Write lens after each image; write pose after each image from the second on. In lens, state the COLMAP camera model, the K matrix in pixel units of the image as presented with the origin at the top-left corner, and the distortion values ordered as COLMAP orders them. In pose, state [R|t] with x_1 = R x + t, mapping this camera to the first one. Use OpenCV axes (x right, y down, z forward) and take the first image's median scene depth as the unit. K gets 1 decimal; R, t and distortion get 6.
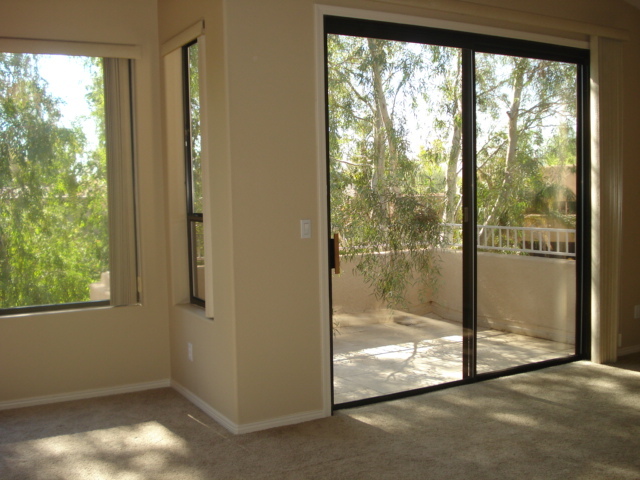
lens RADIAL K [[712.0, 0, 320.0], [0, 712.0, 240.0], [0, 0, 1]] dist [-0.065119, -0.043659]
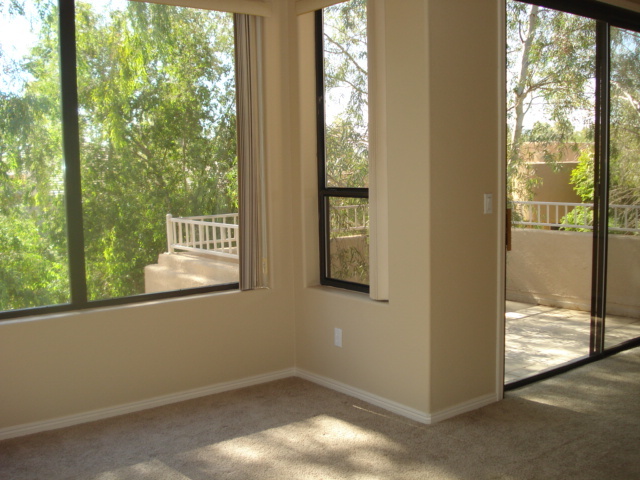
lens RADIAL K [[712.0, 0, 320.0], [0, 712.0, 240.0], [0, 0, 1]] dist [-0.065119, -0.043659]
pose [[0.987213, -0.009697, 0.159112, -0.379097], [0.005053, 0.999550, 0.029567, 0.003710], [-0.159327, -0.028385, 0.986818, 0.102948]]
